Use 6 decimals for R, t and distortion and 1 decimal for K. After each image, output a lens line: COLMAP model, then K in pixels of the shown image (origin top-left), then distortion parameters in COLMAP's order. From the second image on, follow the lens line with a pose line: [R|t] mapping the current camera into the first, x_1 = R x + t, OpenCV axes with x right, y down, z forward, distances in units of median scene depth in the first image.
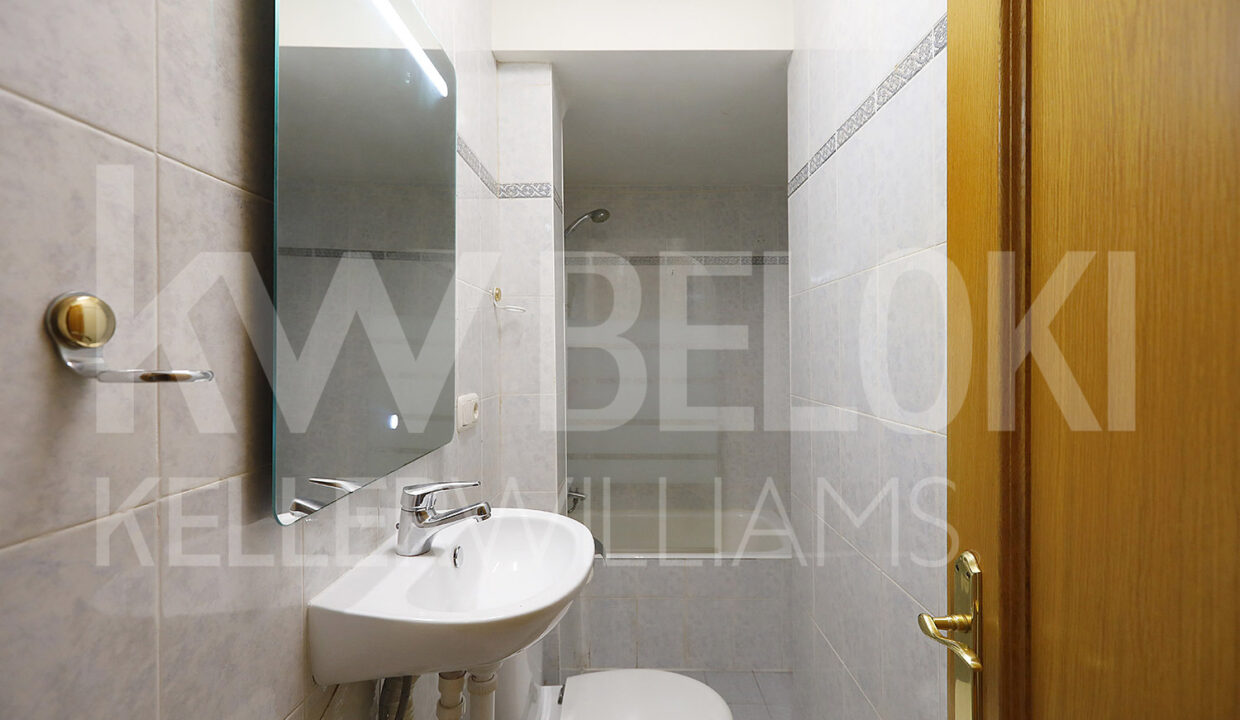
lens RADIAL K [[576.3, 0, 620.0], [0, 576.3, 360.0], [0, 0, 1]] dist [-0.000036, 0.000325]
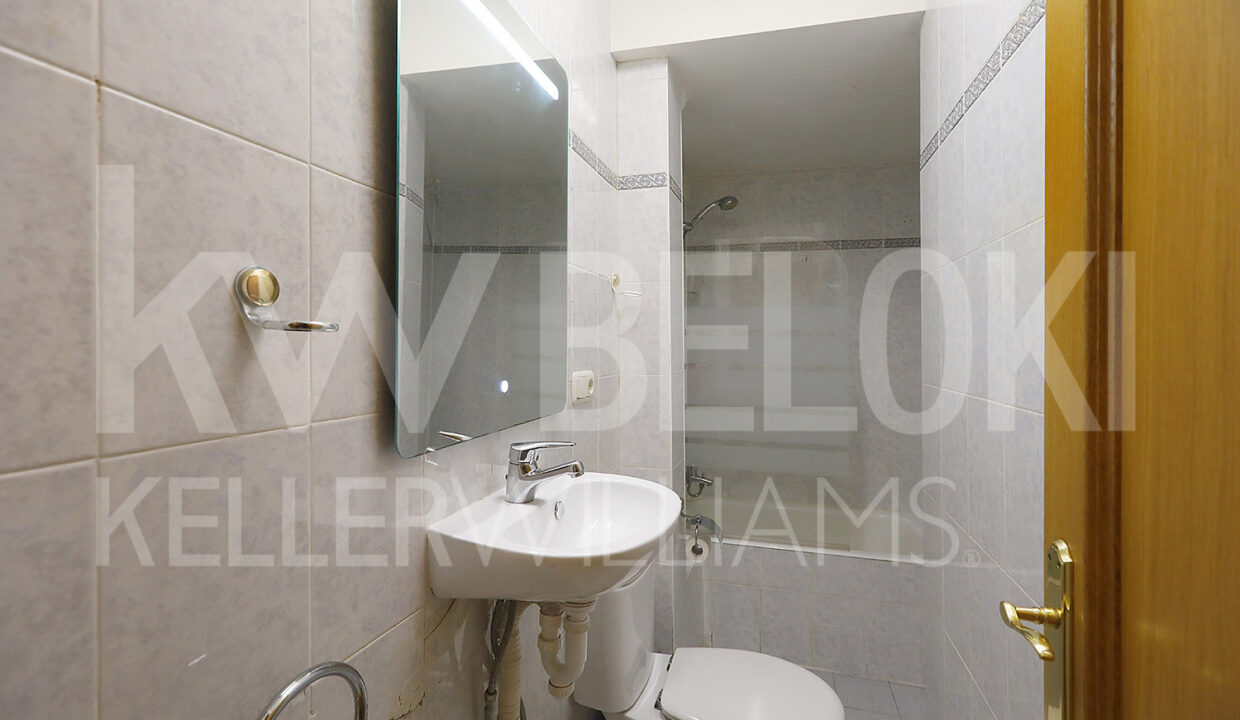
lens RADIAL K [[579.2, 0, 620.0], [0, 579.2, 360.0], [0, 0, 1]] dist [0.000655, 0.000425]
pose [[0.963737, 0.016251, -0.266359, 0.170176], [-0.014271, 0.999854, 0.009370, 0.048485], [0.266472, -0.005229, 0.963828, -0.072152]]
